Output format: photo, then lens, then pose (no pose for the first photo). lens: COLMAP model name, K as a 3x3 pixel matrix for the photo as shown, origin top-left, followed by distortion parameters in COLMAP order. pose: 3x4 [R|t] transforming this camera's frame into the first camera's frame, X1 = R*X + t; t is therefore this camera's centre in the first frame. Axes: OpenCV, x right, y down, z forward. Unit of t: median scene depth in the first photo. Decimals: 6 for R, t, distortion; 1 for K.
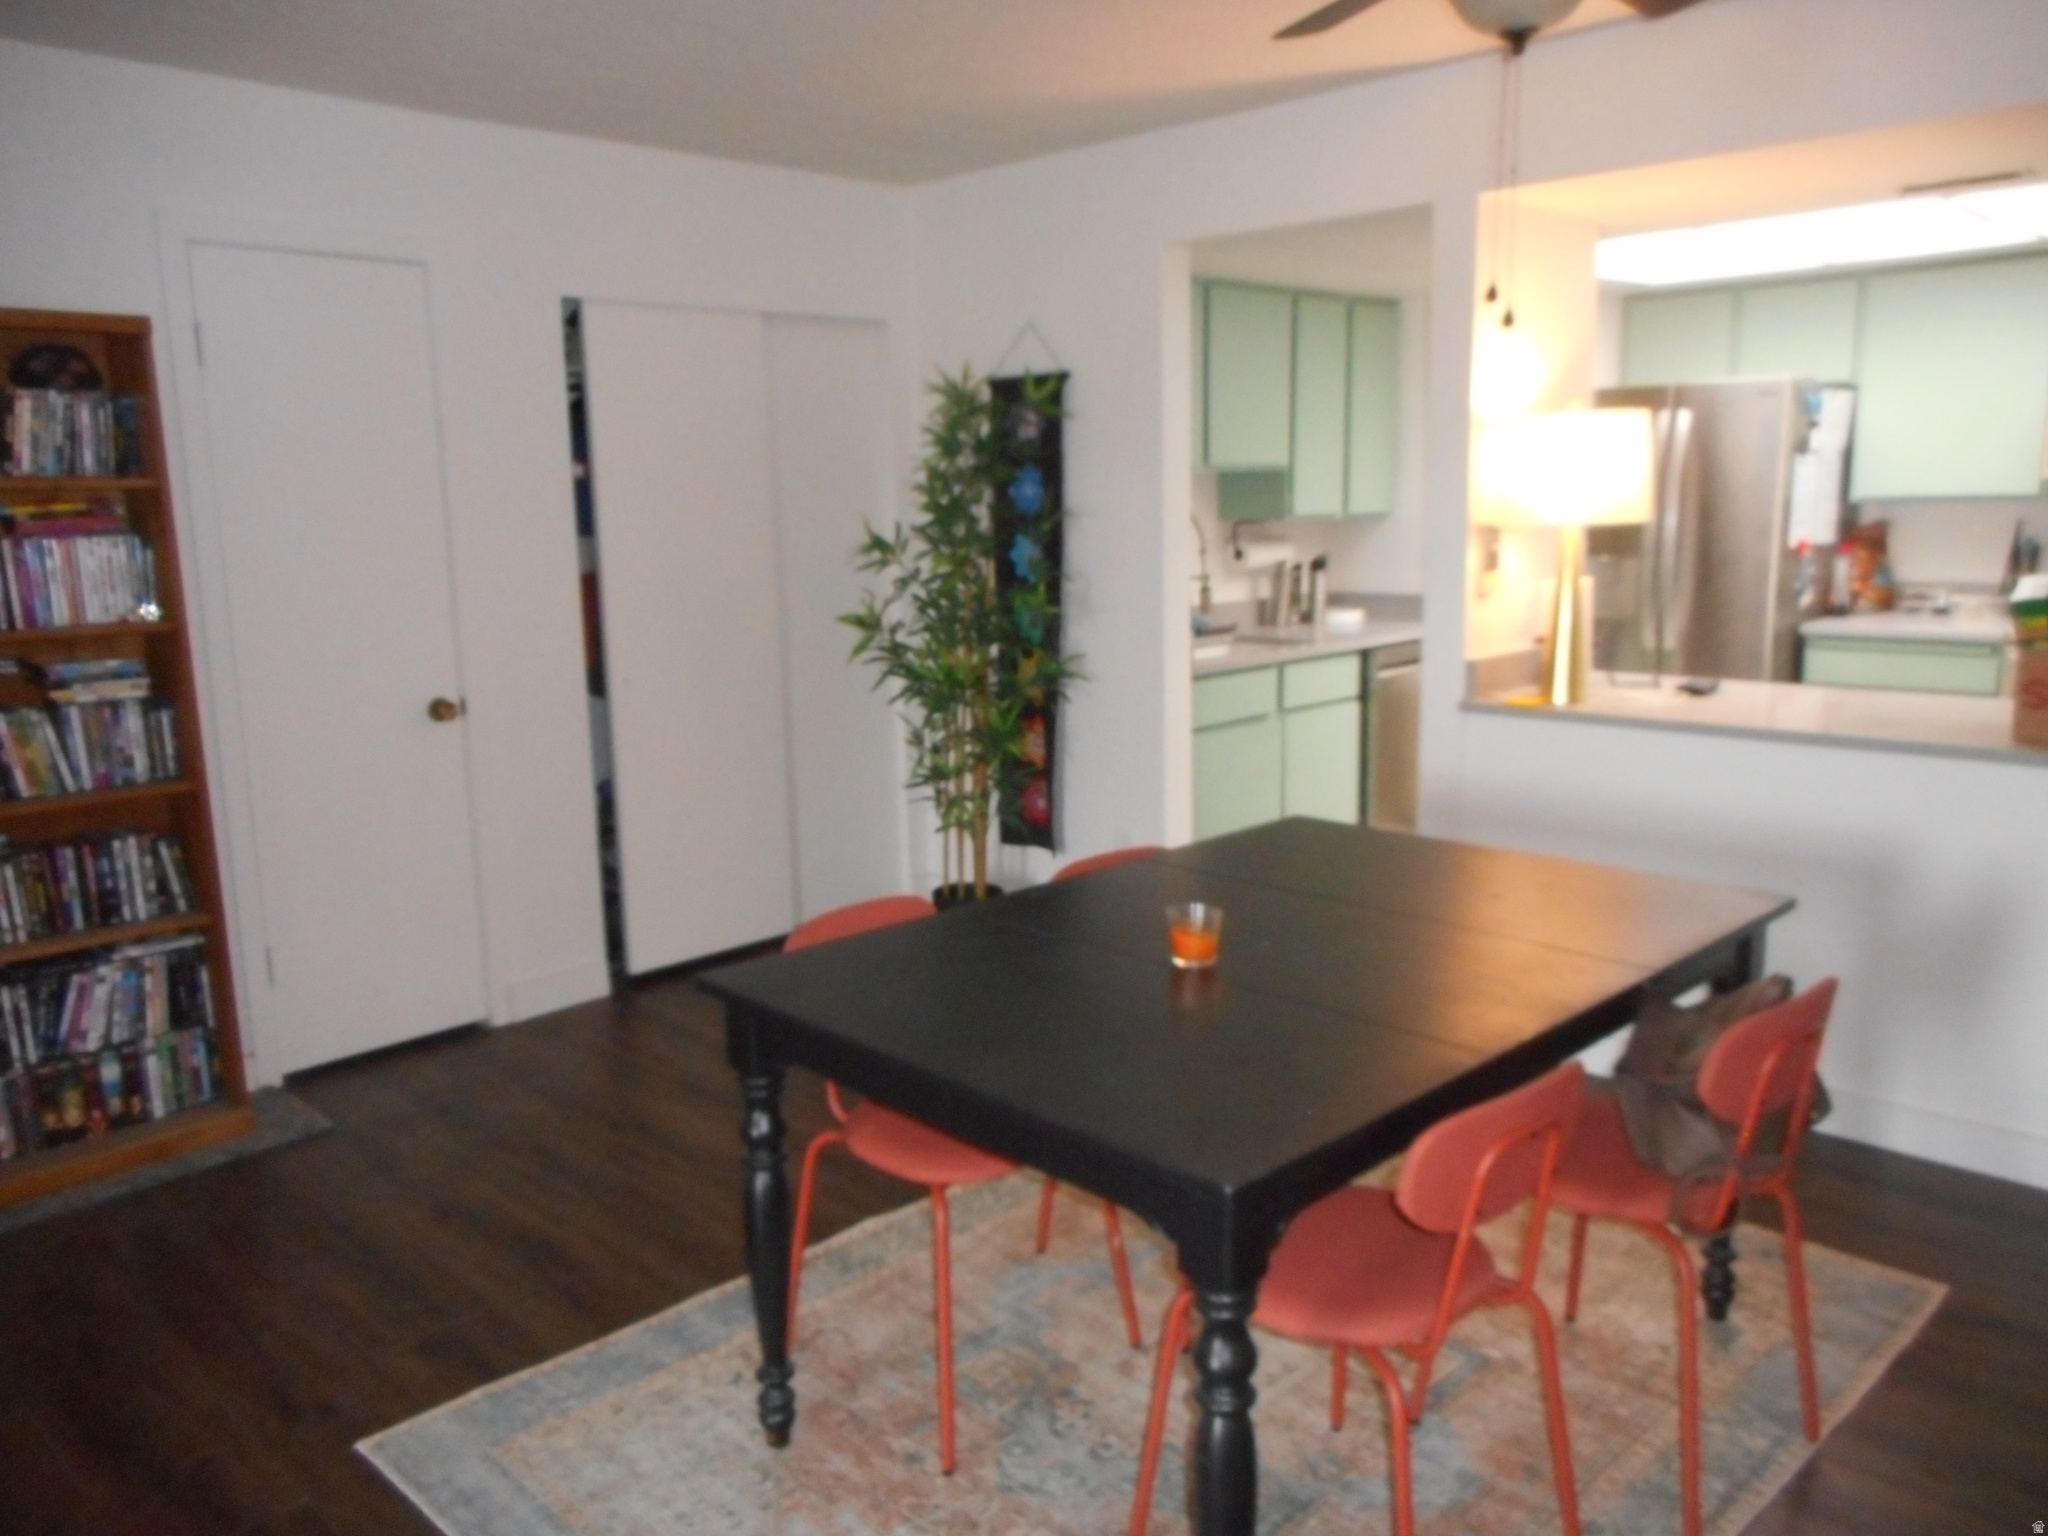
lens RADIAL K [[1548.3, 0, 1016.3], [0, 1548.3, 803.3], [0, 0, 1]] dist [0.011036, -0.000273]
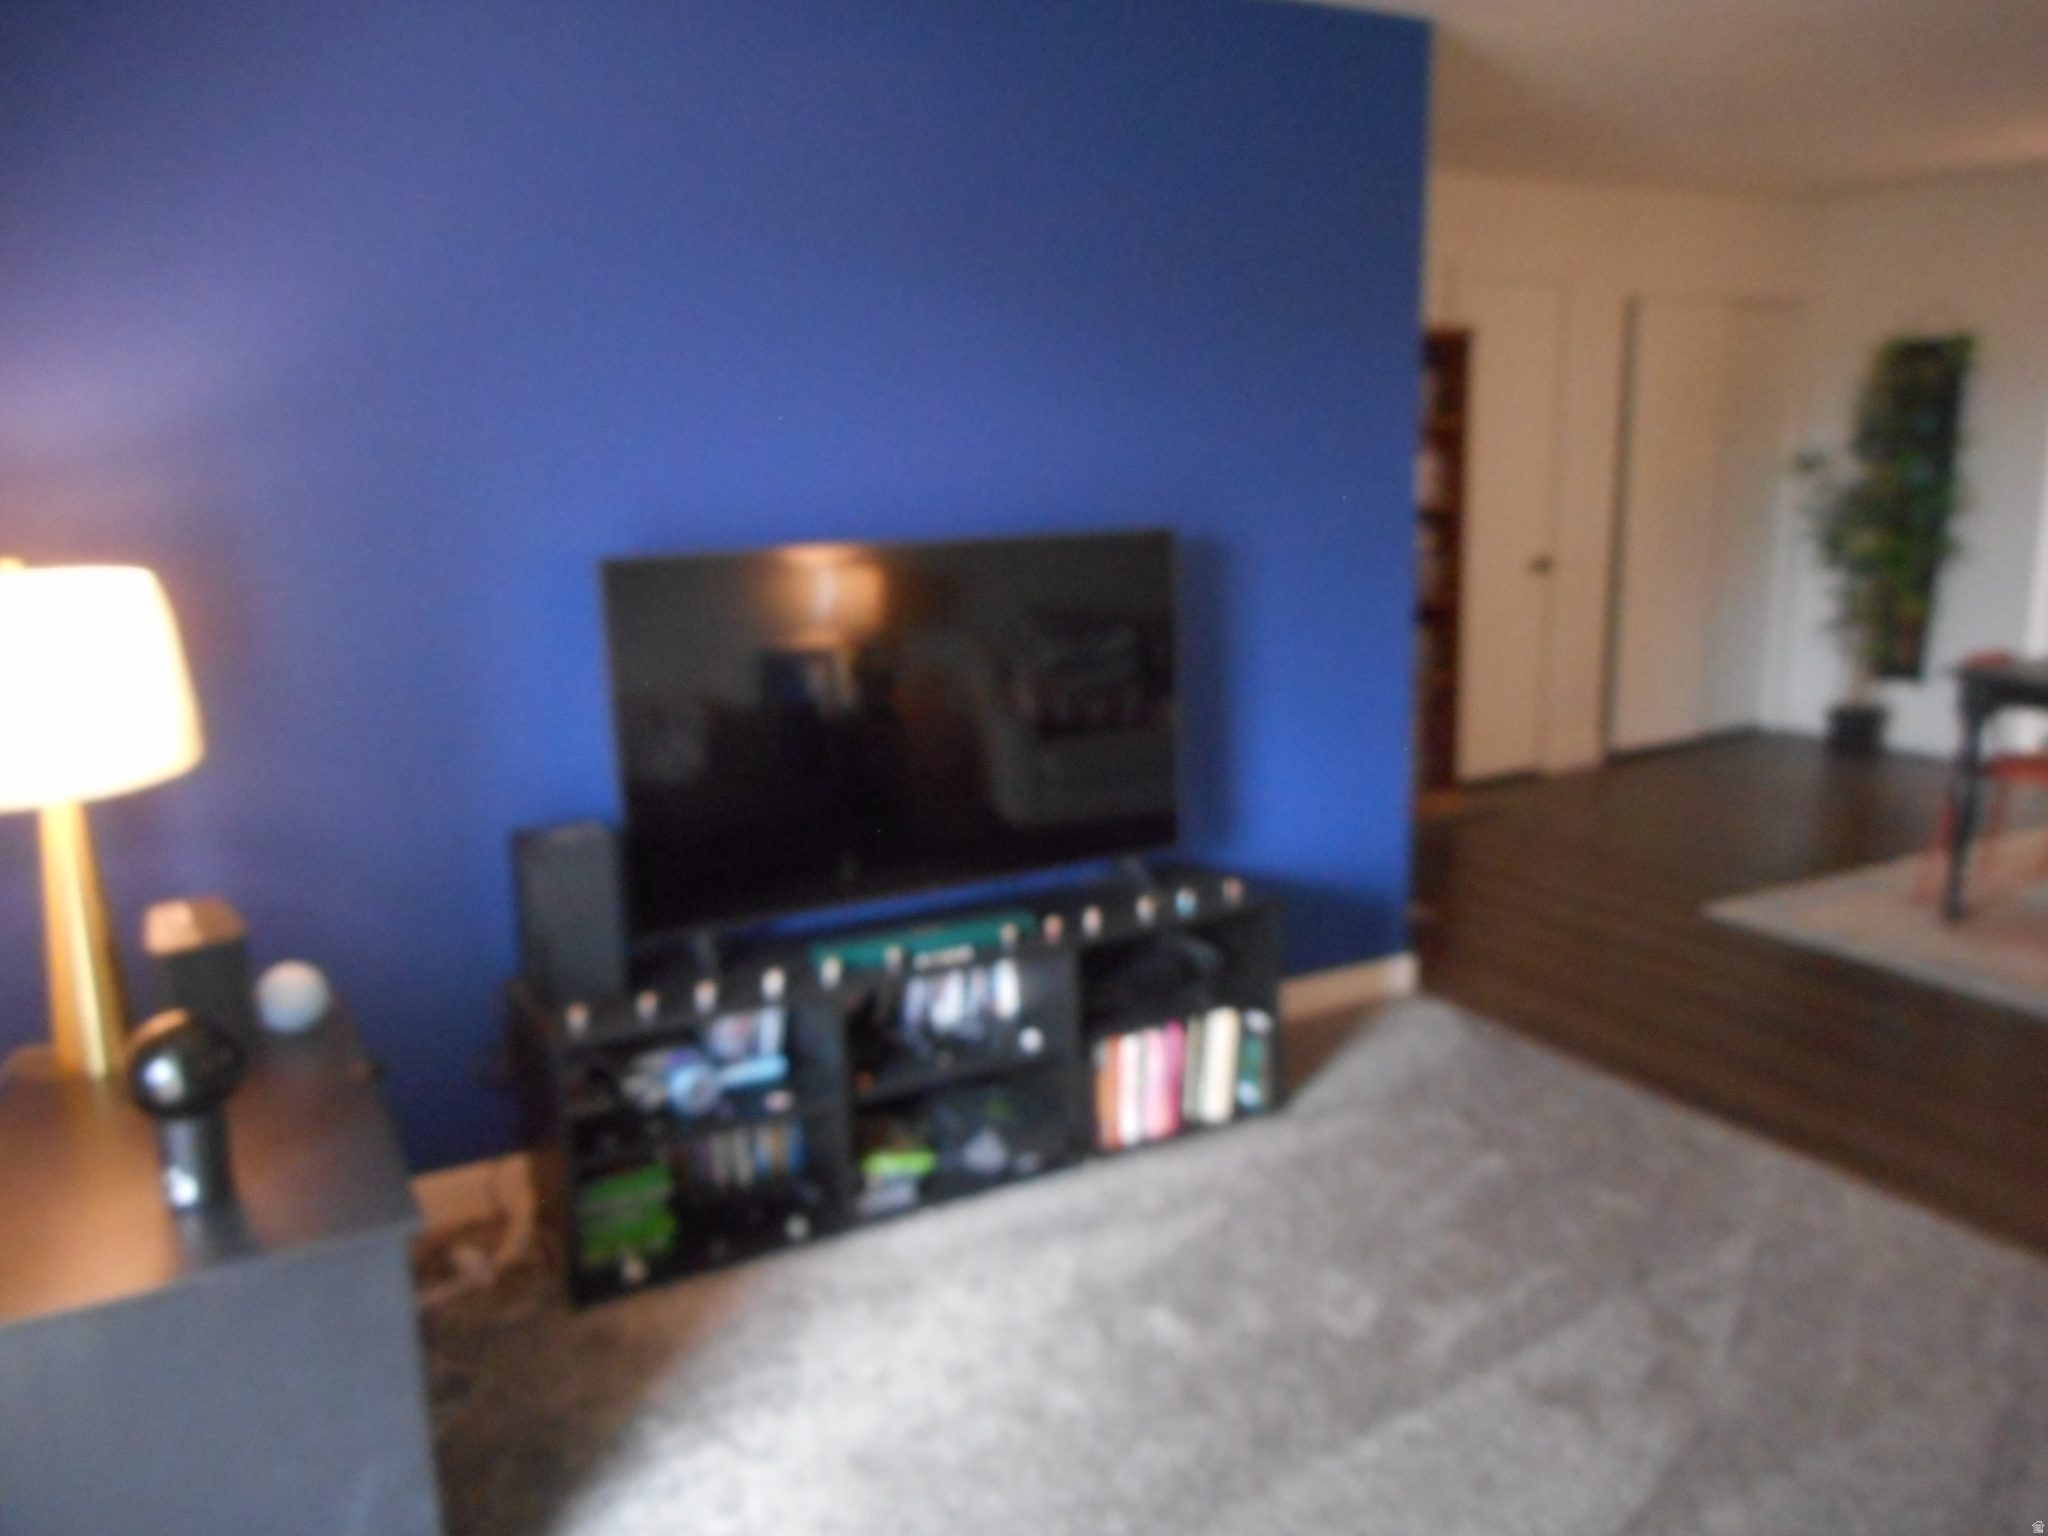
lens RADIAL K [[1548.3, 0, 1016.3], [0, 1548.3, 803.3], [0, 0, 1]] dist [0.011036, -0.000273]
pose [[0.960102, 0.057962, -0.273577, -0.311365], [-0.047604, 0.997881, 0.044356, 0.098747], [0.275569, -0.029563, 0.960827, -0.481054]]
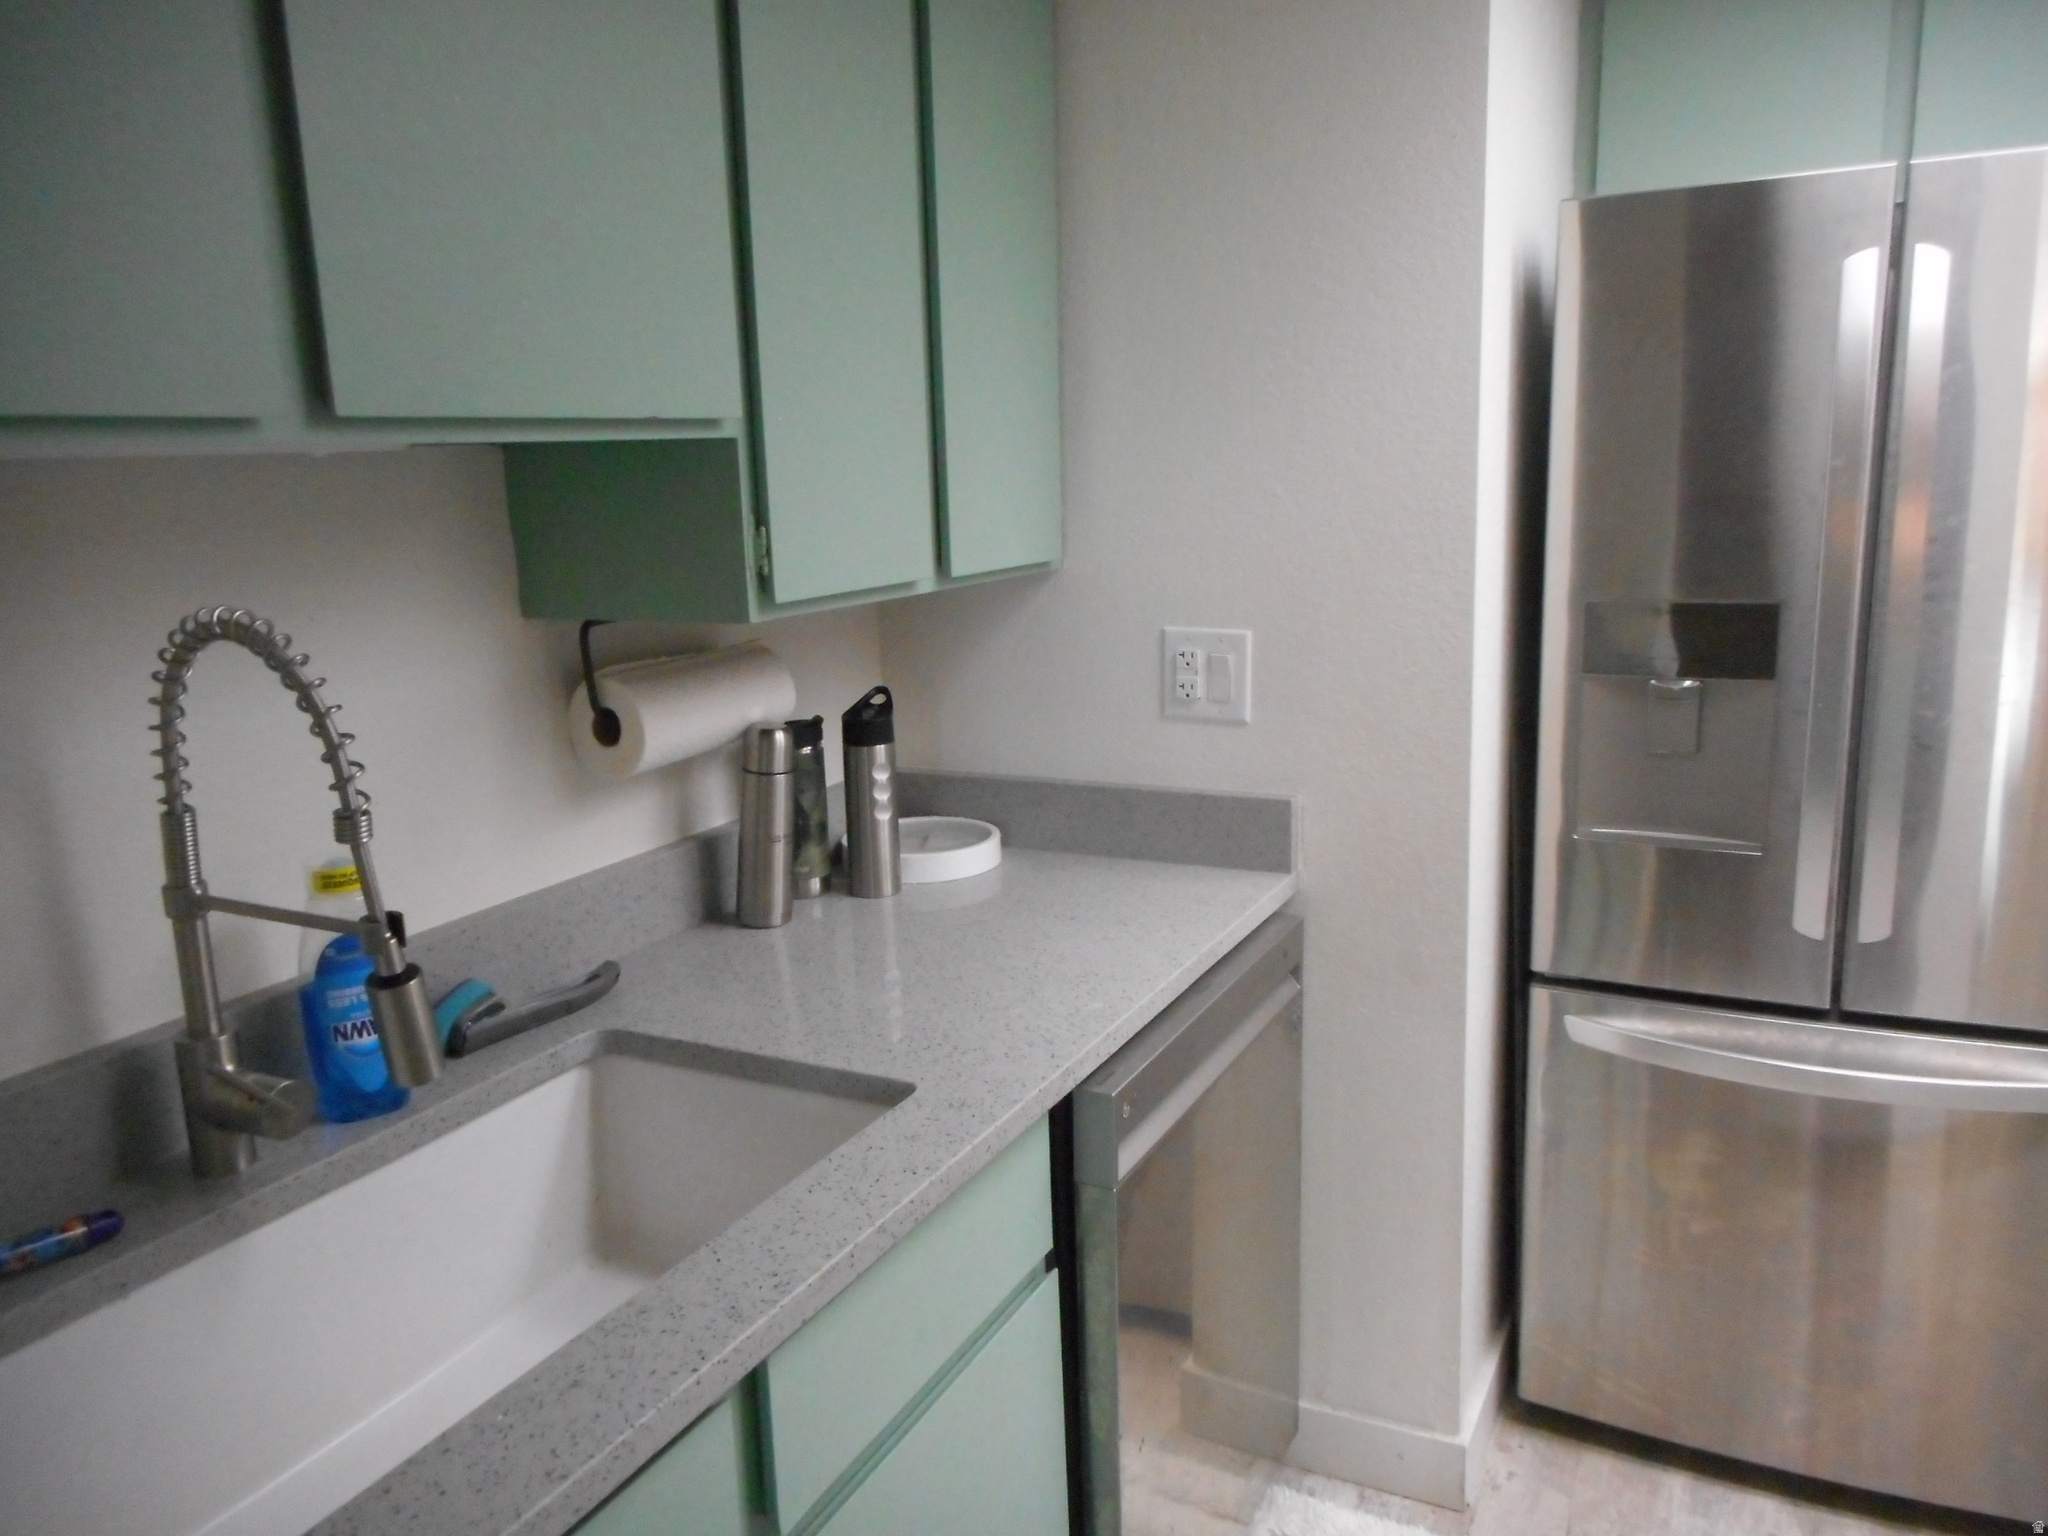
lens RADIAL K [[1548.3, 0, 1016.3], [0, 1548.3, 803.3], [0, 0, 1]] dist [0.011036, -0.000273]
pose [[0.953370, -0.079696, 0.291092, 0.130136], [0.075201, 0.996813, 0.026617, -0.147644], [-0.292286, -0.003486, 0.956325, 0.689425]]
